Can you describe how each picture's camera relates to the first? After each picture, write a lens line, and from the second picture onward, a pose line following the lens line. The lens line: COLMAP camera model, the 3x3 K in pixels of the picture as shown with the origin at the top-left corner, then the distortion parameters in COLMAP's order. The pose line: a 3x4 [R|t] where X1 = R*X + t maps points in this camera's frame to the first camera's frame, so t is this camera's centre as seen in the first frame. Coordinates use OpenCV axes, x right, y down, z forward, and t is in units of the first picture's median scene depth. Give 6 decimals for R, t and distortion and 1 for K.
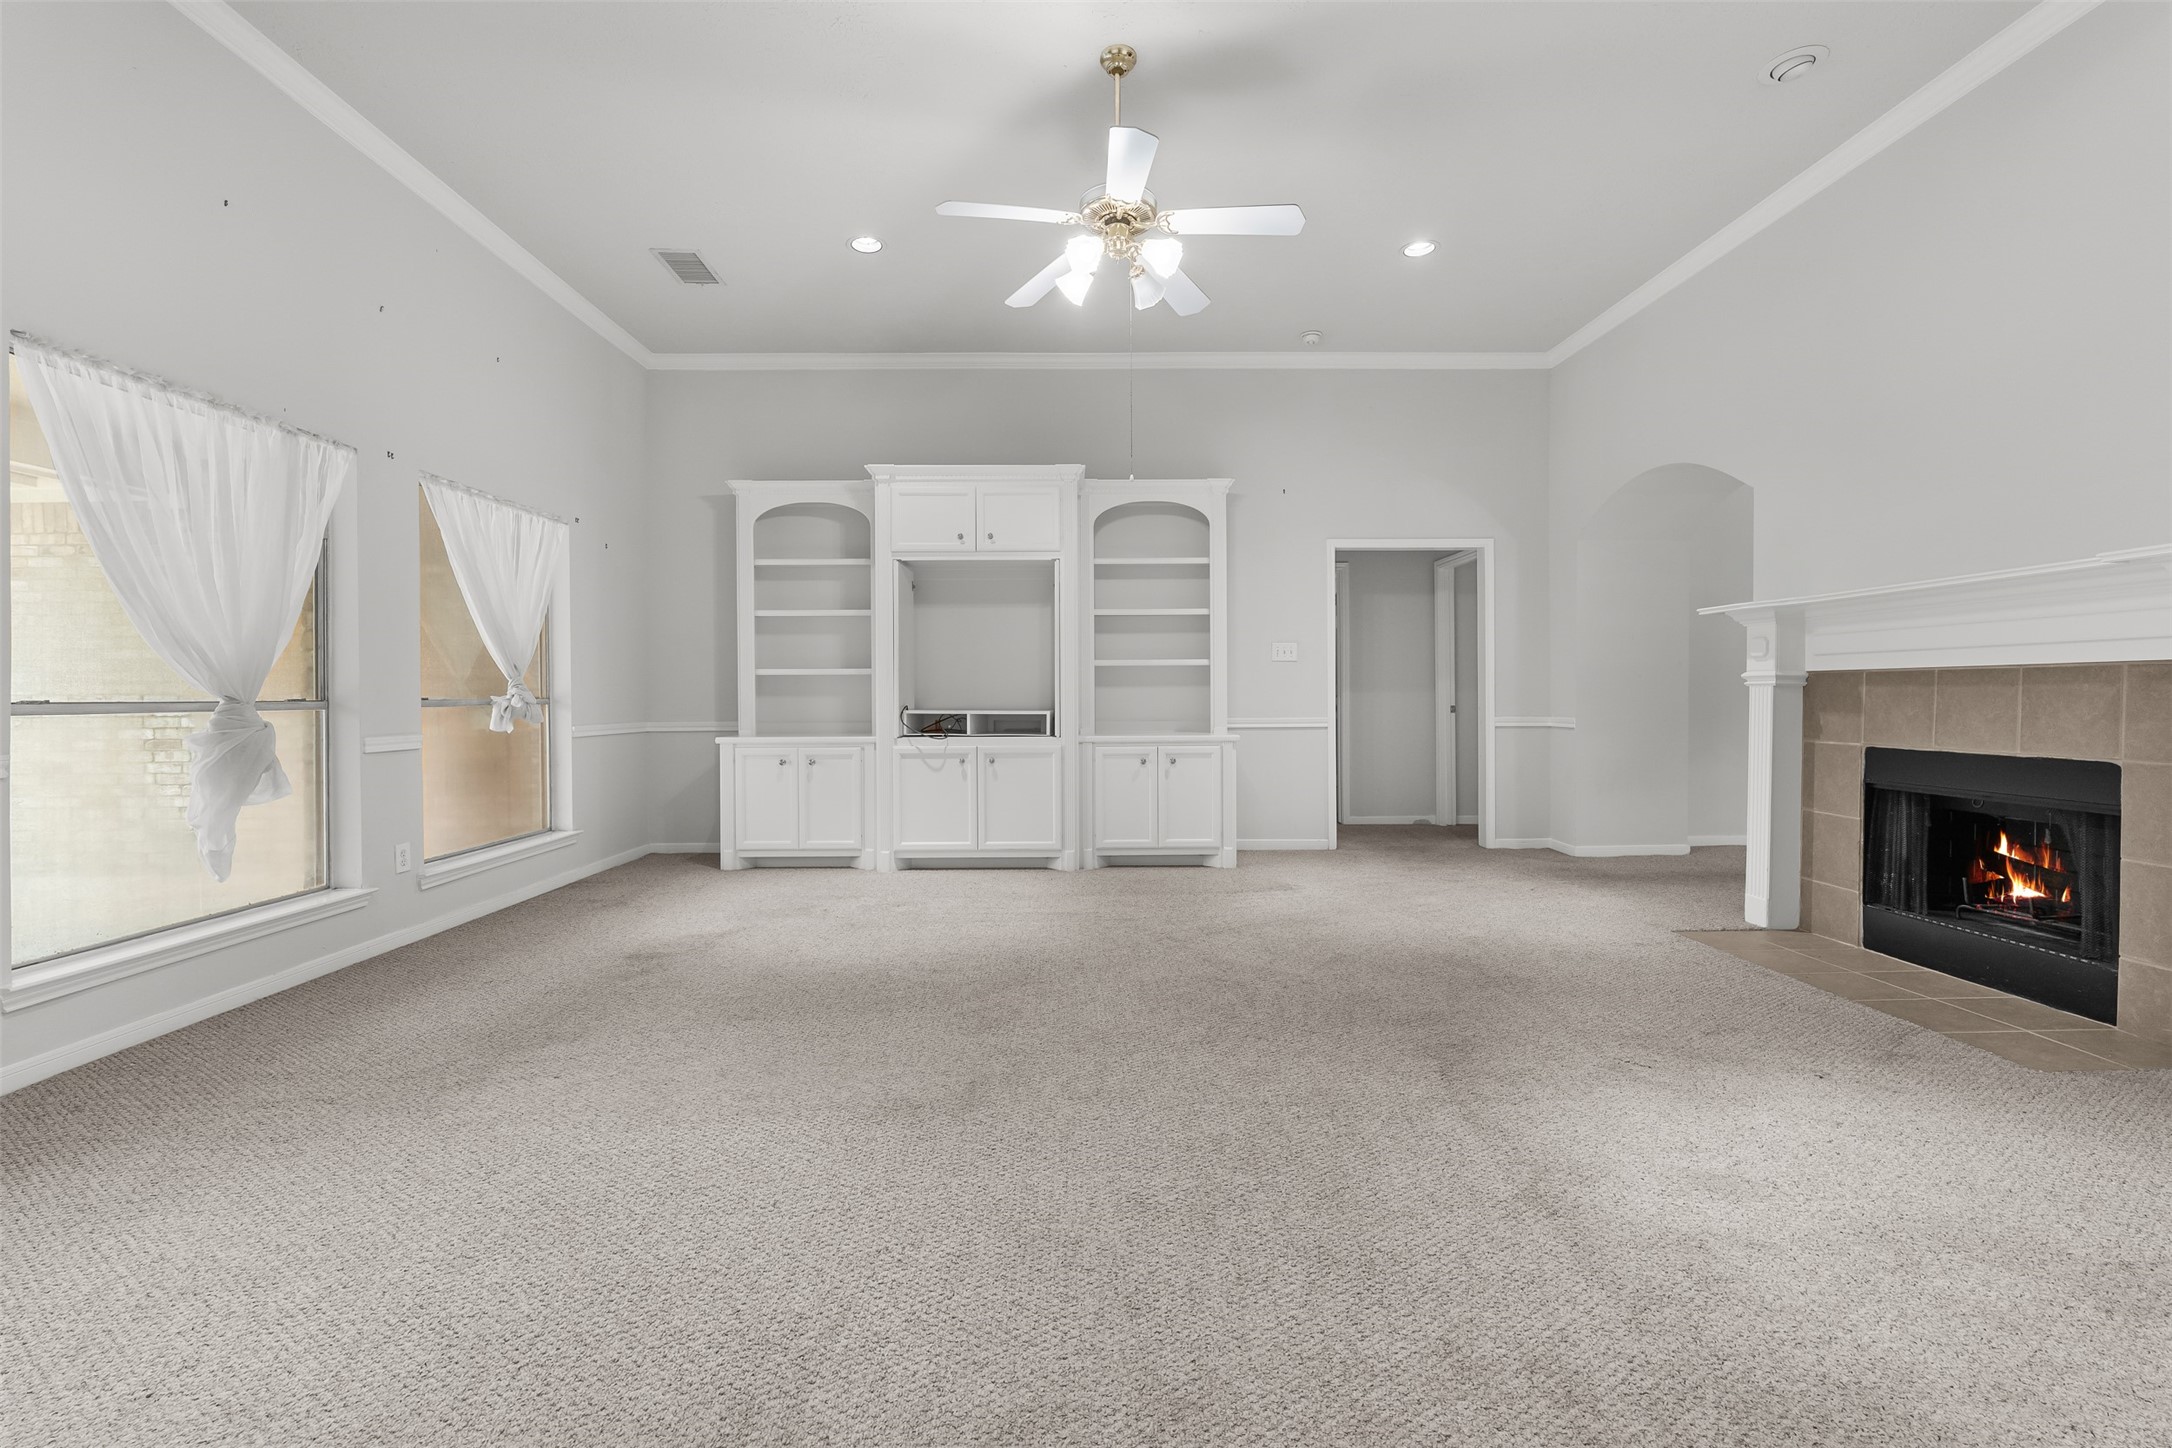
lens RADIAL K [[894.6, 0, 1083.4], [0, 894.6, 709.6], [0, 0, 1]] dist [-0.004842, -0.000127]
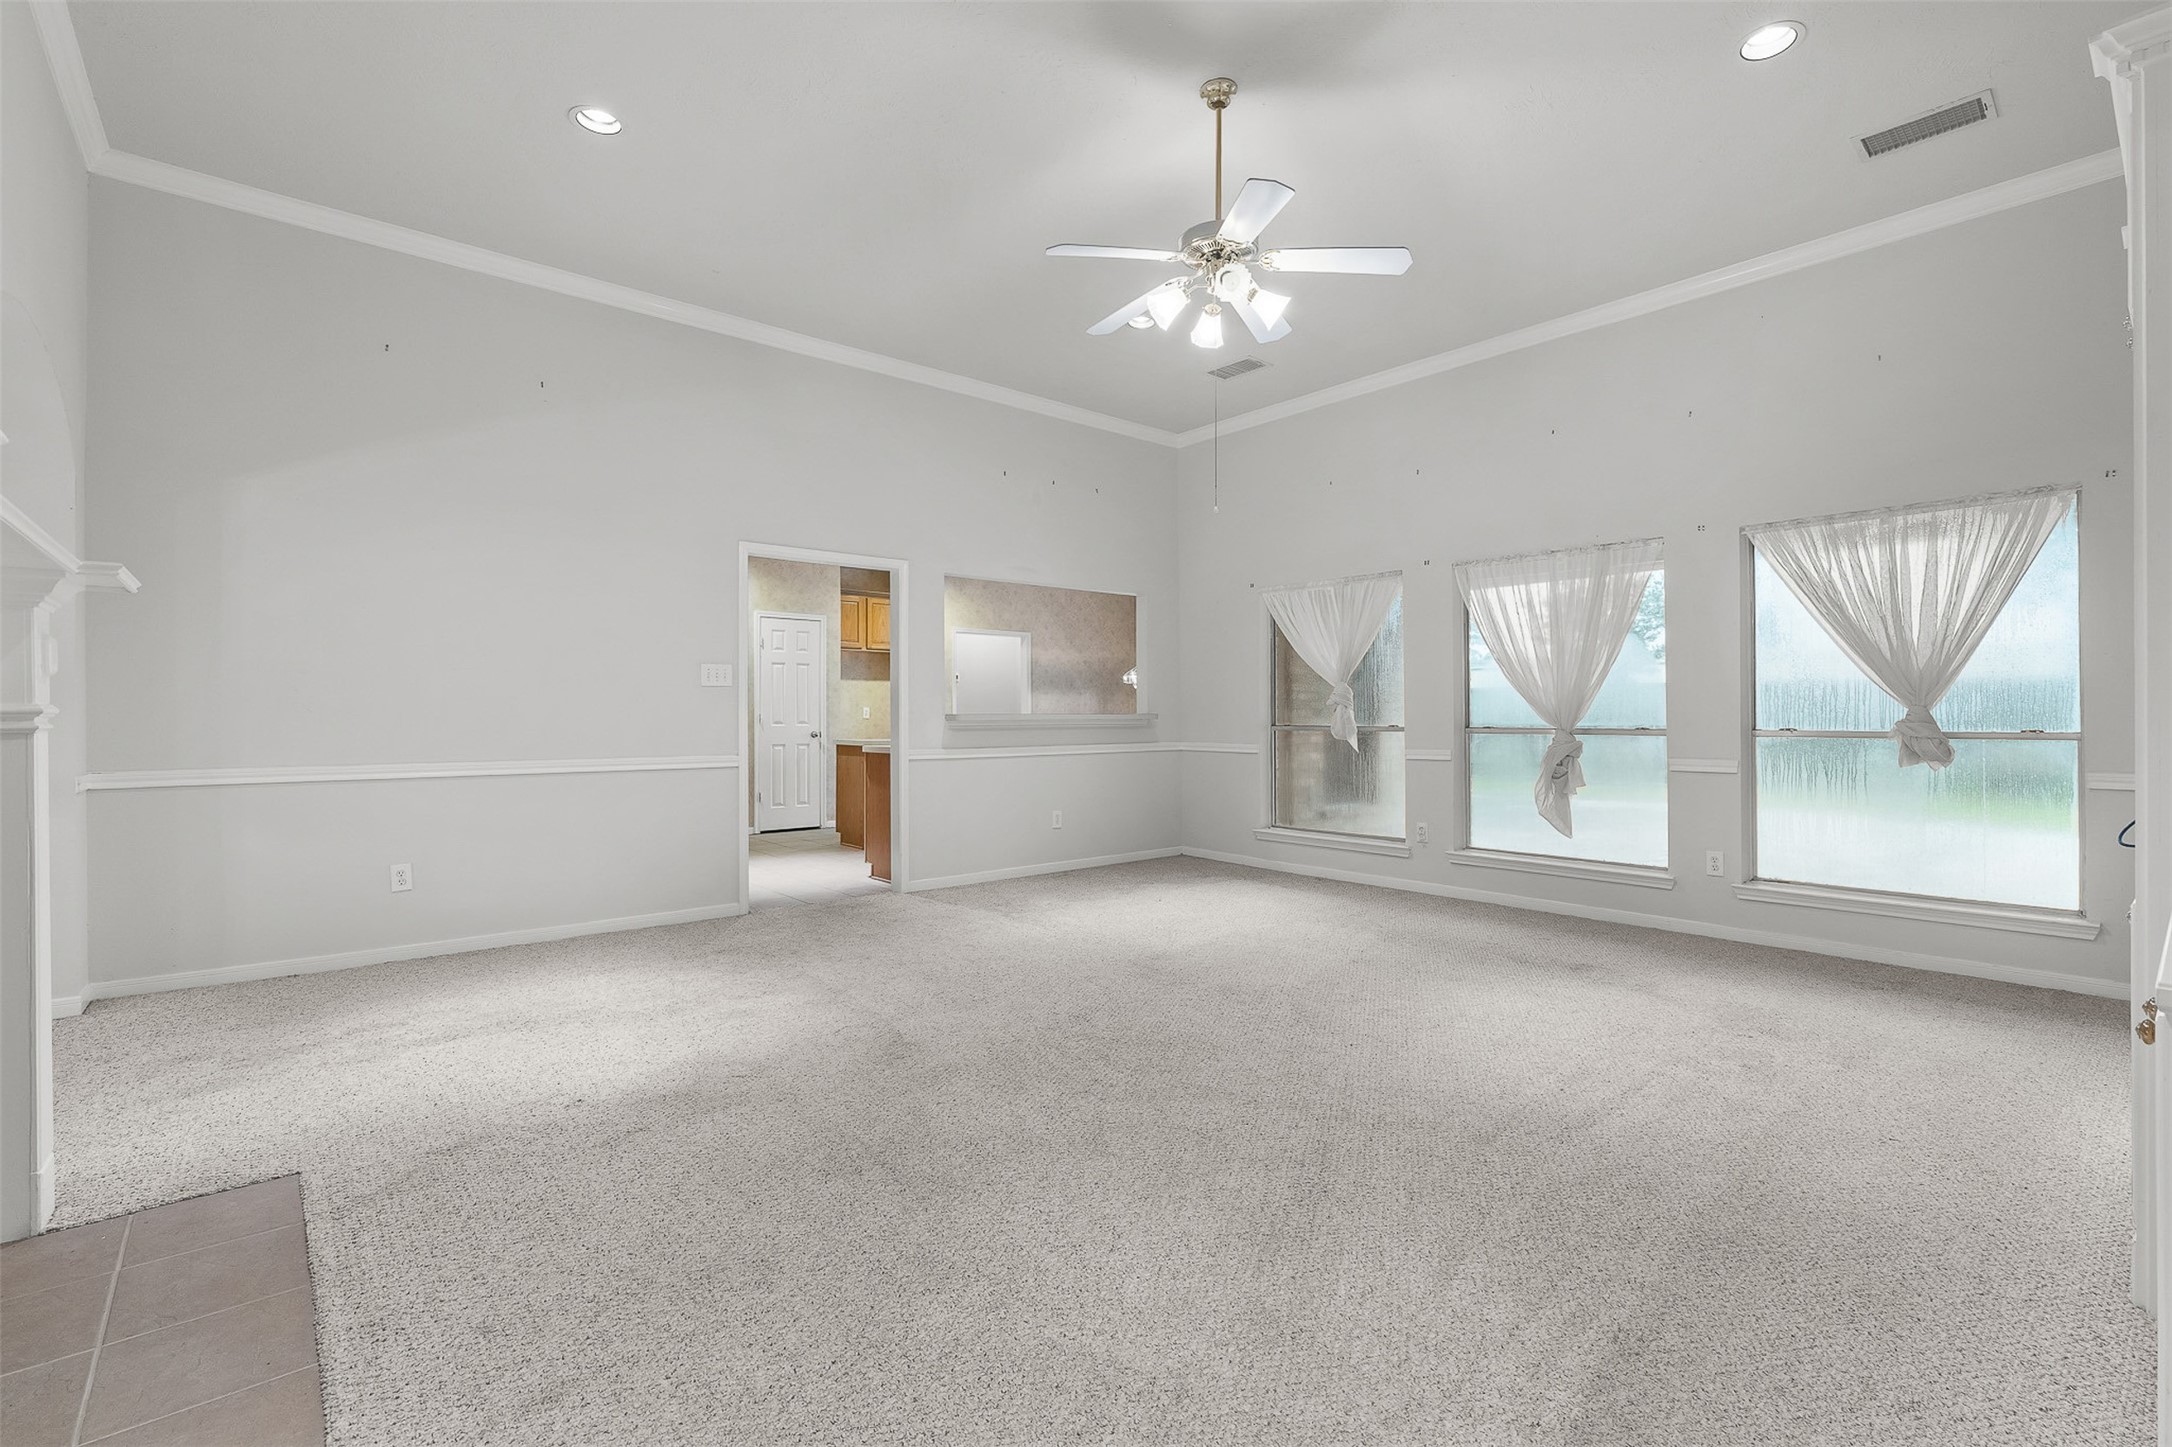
lens RADIAL K [[946.6, 0, 1081.1], [0, 946.6, 710.3], [0, 0, 1]] dist [-0.001122, 0.000205]
pose [[-0.769297, 0.001742, -0.638889, 0.792887], [-0.004954, 0.999950, 0.008692, -0.050504], [0.638872, 0.009852, -0.769250, 1.638859]]
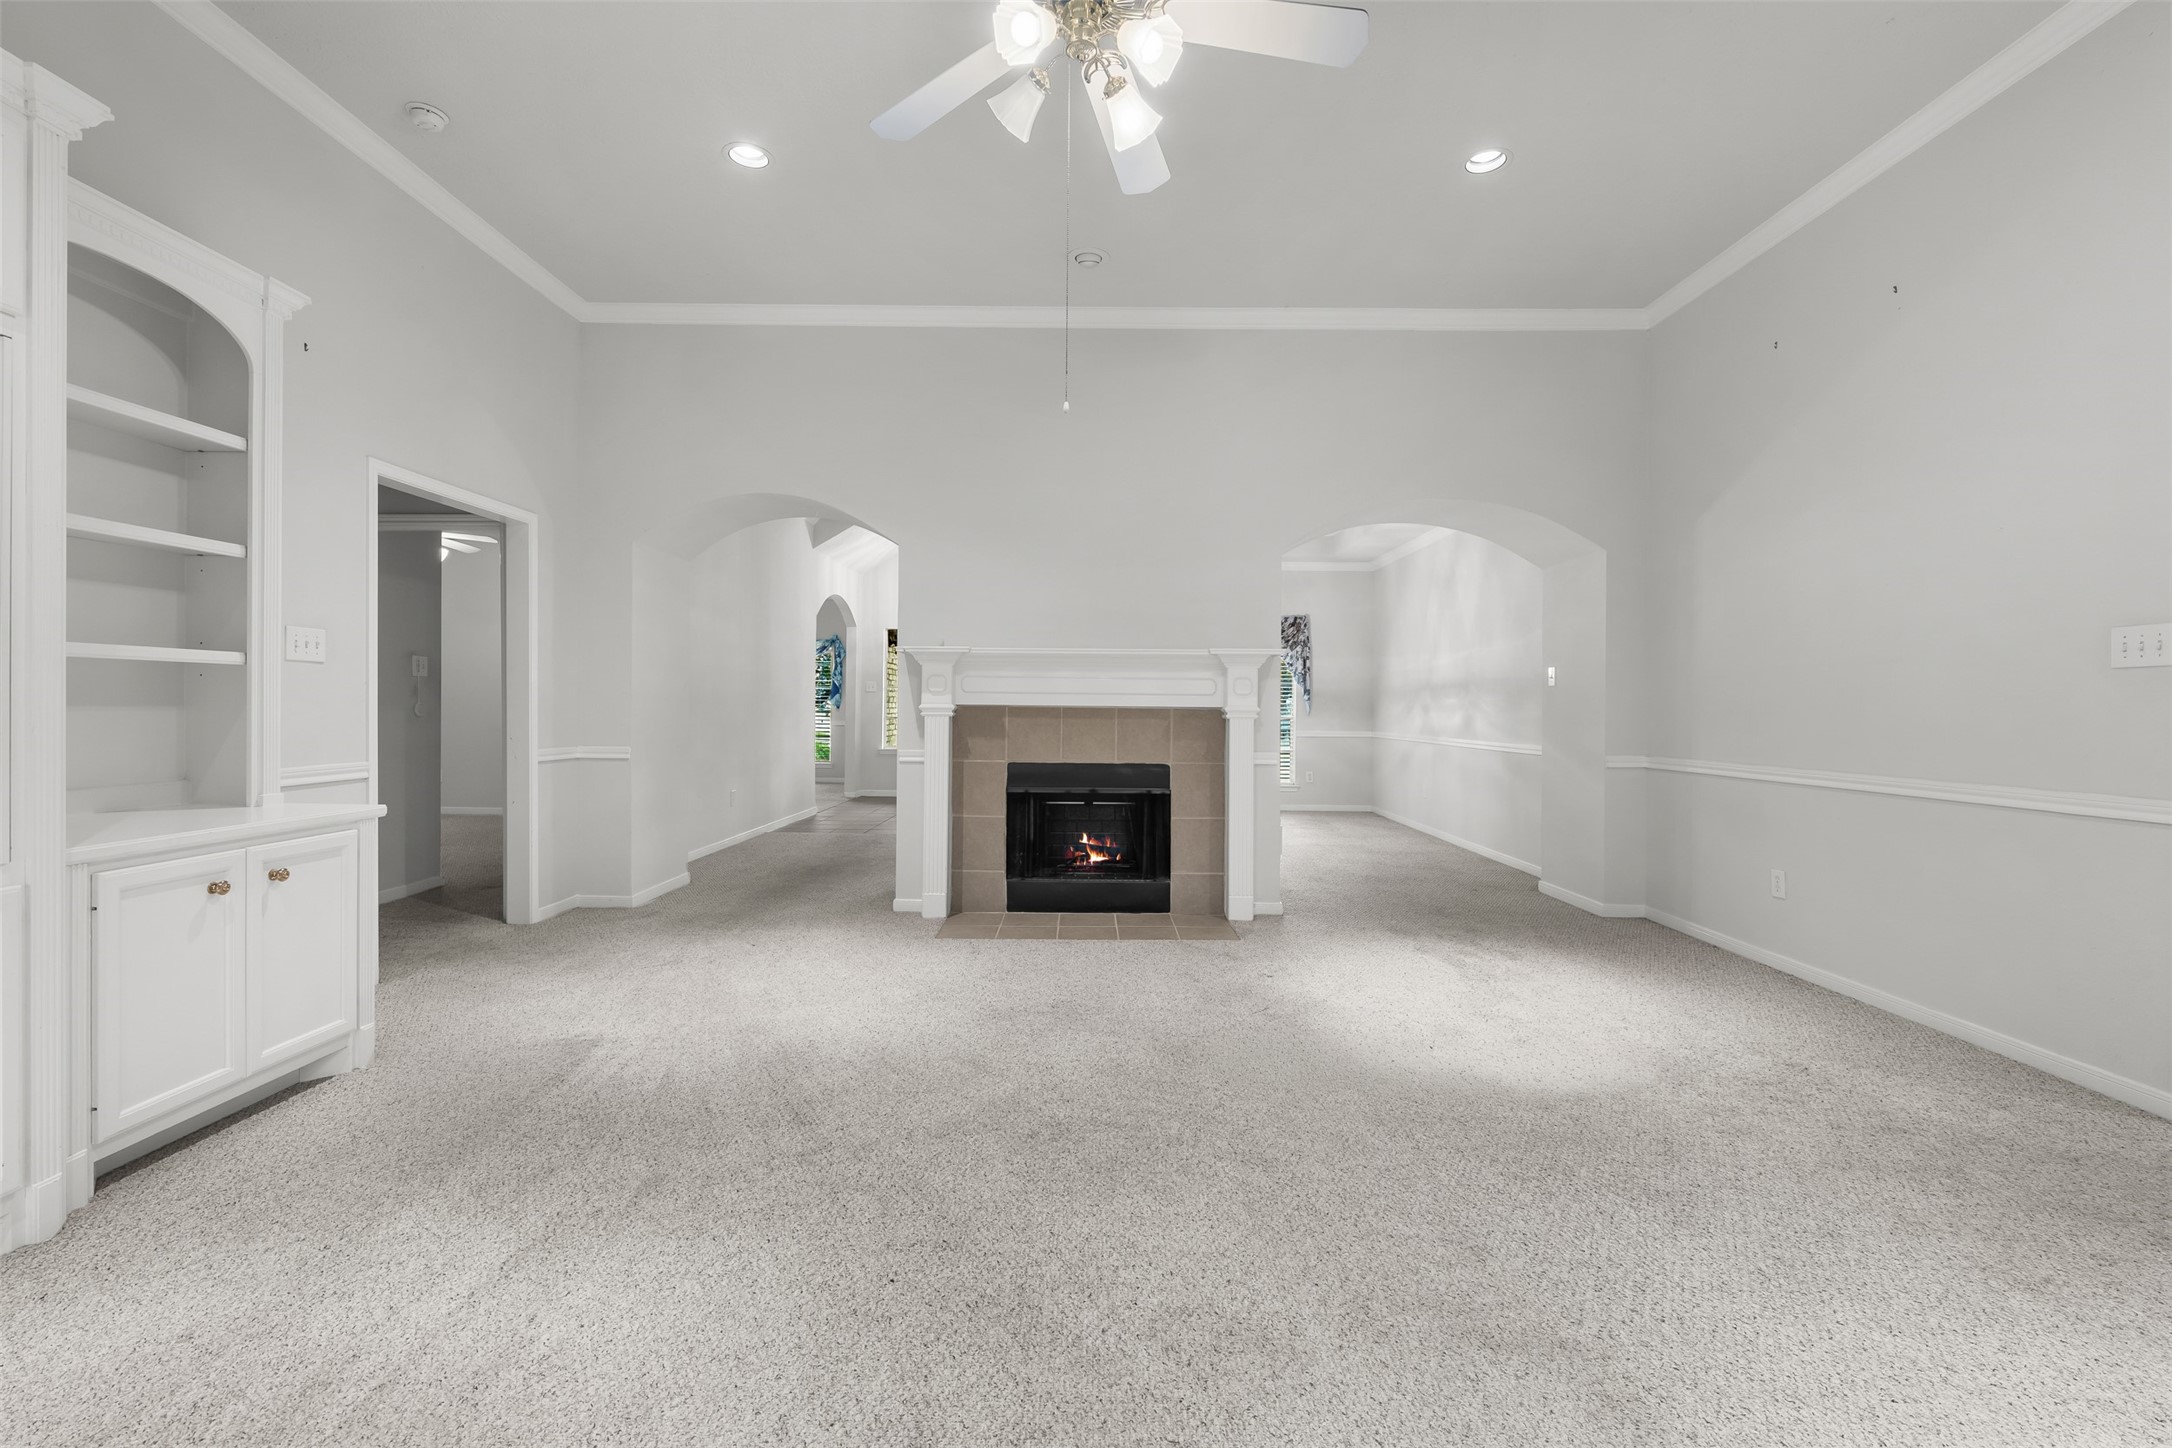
lens RADIAL K [[946.6, 0, 1081.1], [0, 946.6, 710.8], [0, 0, 1]] dist [-0.001122, 0.000205]
pose [[0.016939, 0.000443, 0.999856, -0.608007], [0.004774, 0.999988, -0.000524, -0.038974], [-0.999845, 0.004782, 0.016937, 0.945827]]
